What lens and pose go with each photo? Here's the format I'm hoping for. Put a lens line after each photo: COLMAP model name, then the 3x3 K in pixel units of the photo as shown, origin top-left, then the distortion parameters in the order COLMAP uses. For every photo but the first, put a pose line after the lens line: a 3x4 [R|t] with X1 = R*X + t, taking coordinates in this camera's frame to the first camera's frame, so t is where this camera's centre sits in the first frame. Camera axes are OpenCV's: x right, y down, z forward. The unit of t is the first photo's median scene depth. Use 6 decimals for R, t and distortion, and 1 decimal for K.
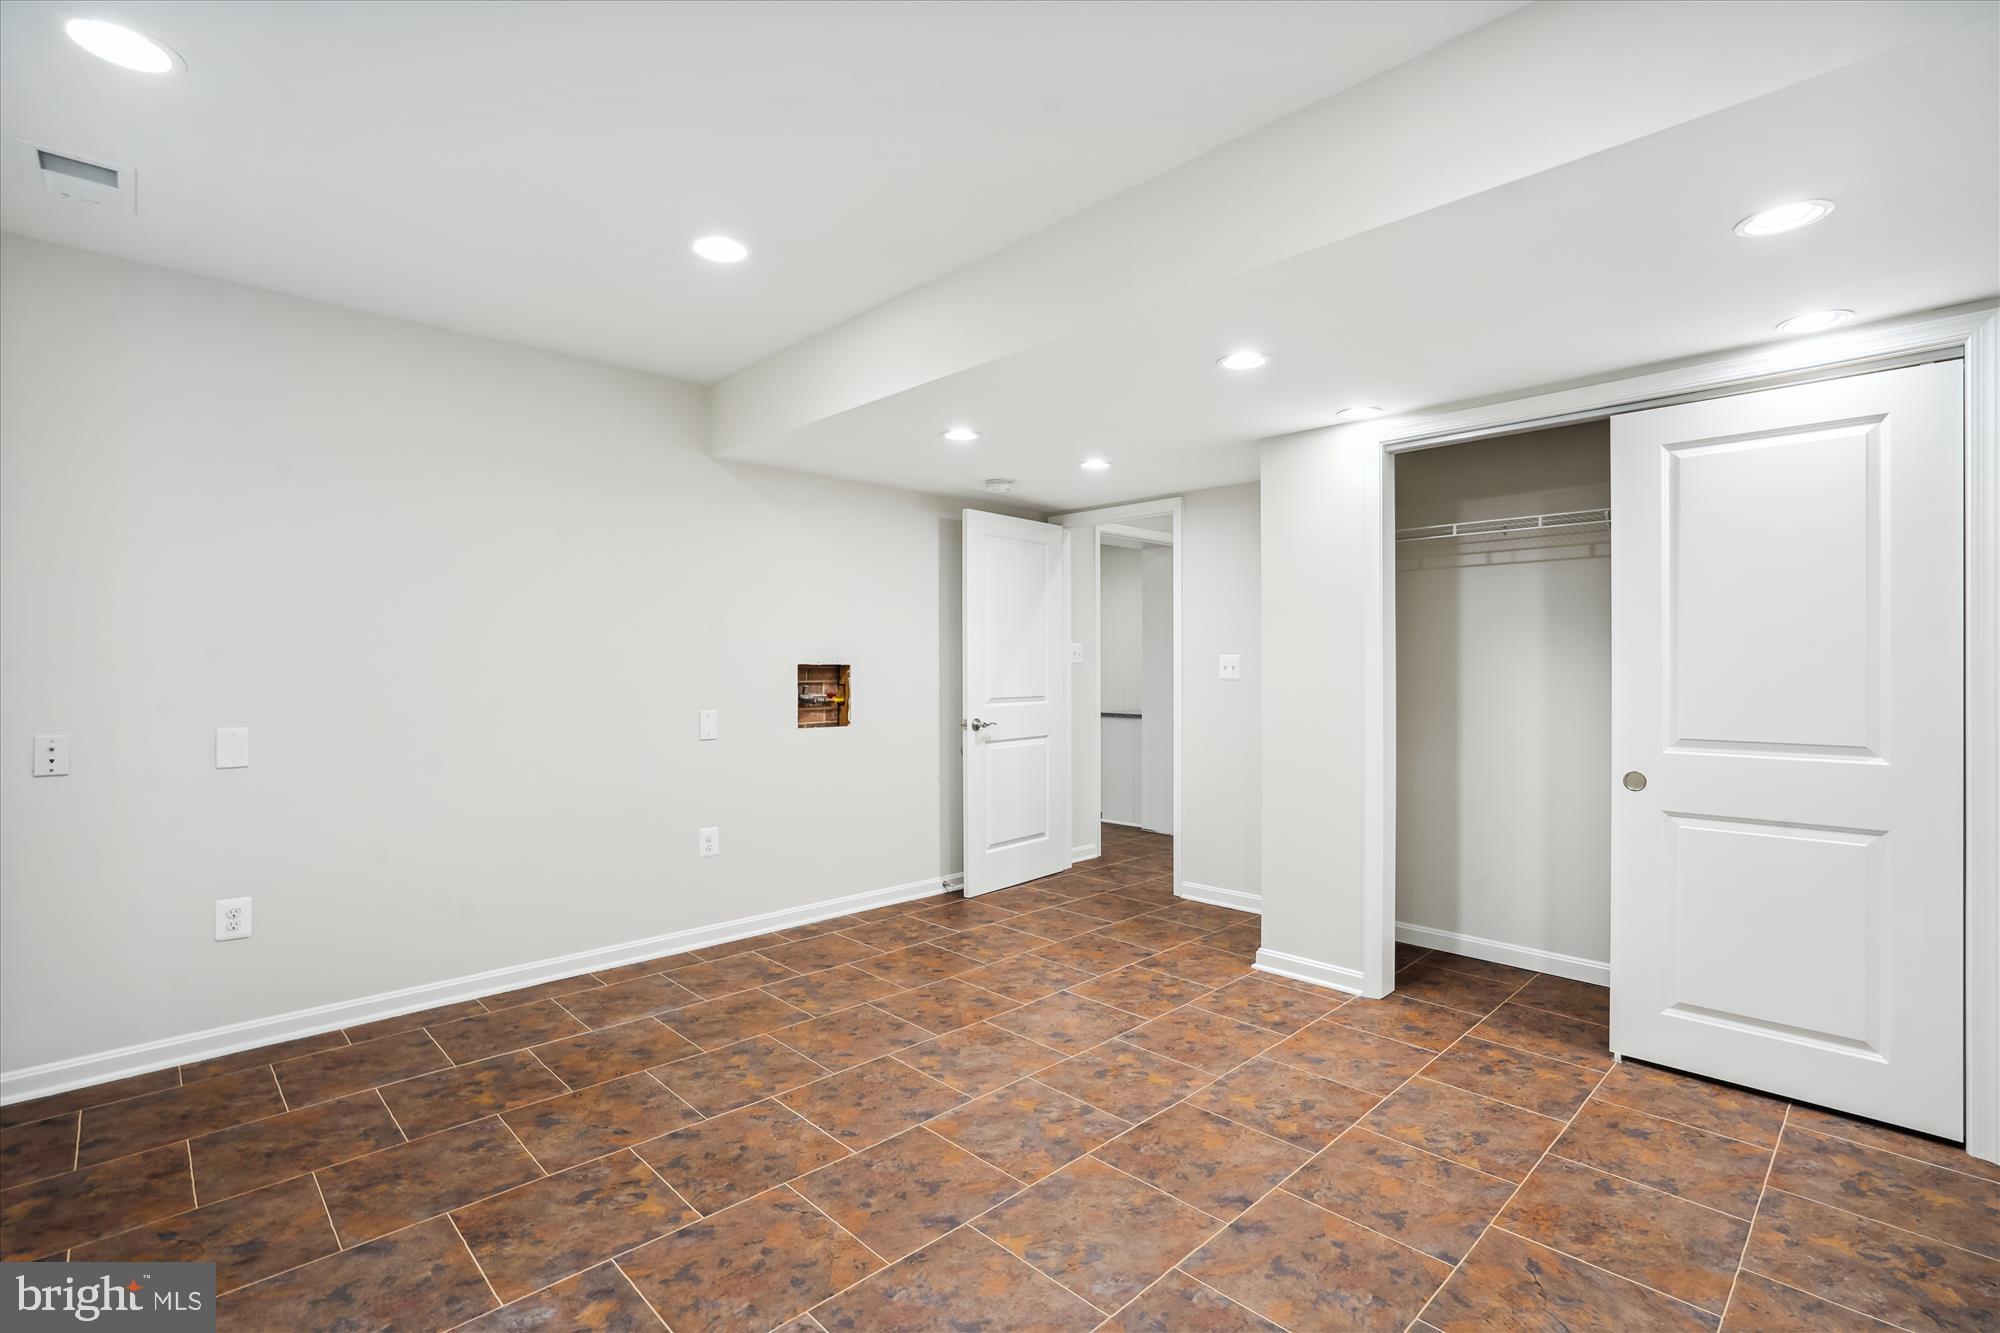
lens RADIAL K [[920.6, 0, 1002.6], [0, 920.6, 669.5], [0, 0, 1]] dist [-0.051548, 0.021817]
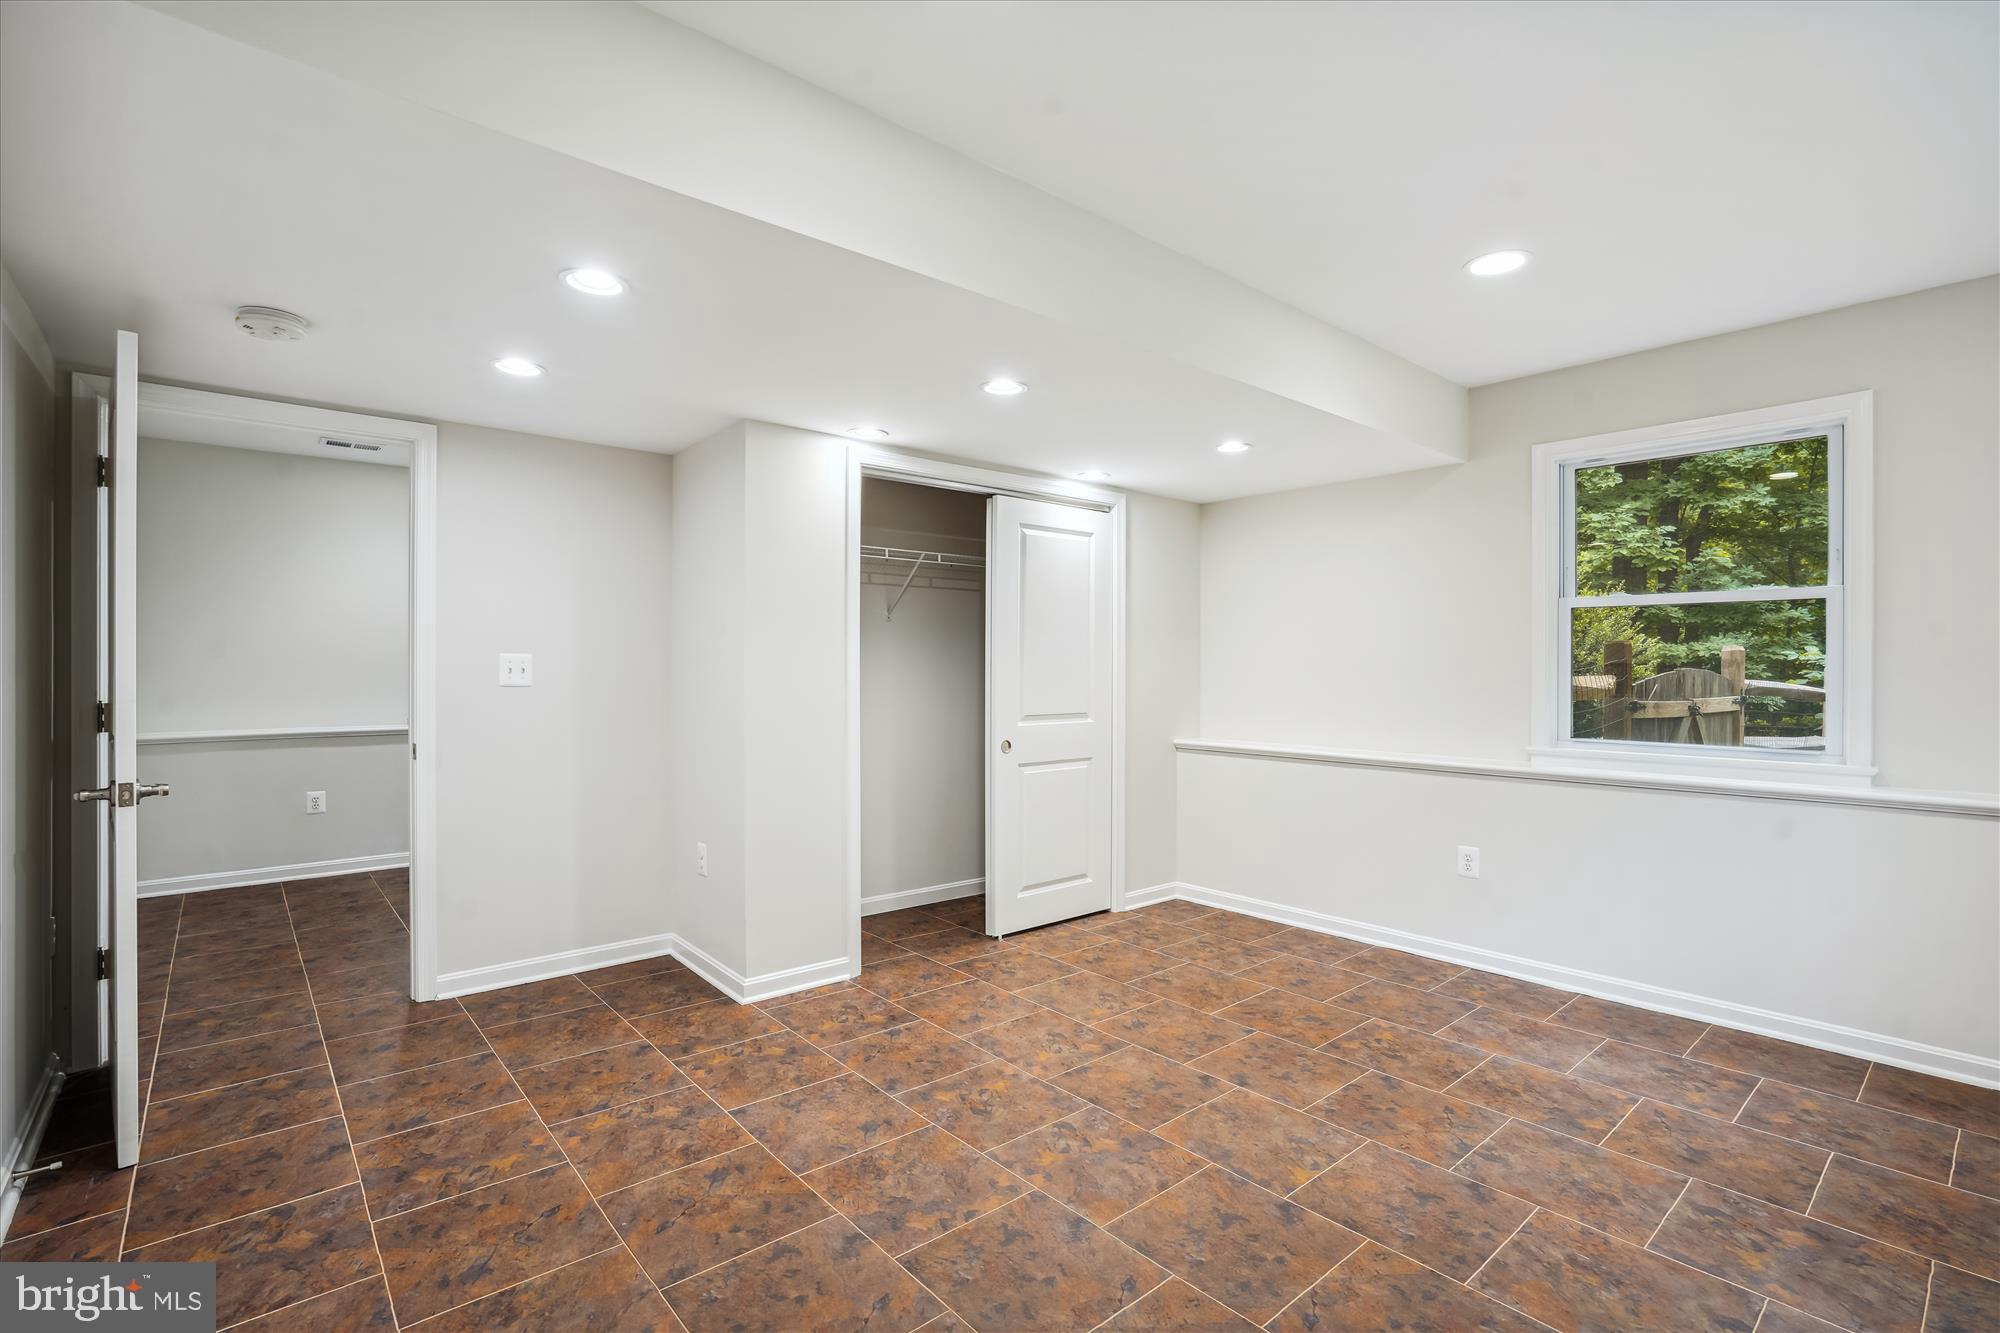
lens RADIAL K [[920.6, 0, 1002.6], [0, 920.6, 669.5], [0, 0, 1]] dist [-0.051548, 0.021817]
pose [[0.060039, -0.002121, 0.998194, -0.809609], [0.003192, 0.999993, 0.001933, -0.005611], [-0.998191, 0.003070, 0.060045, 0.921718]]
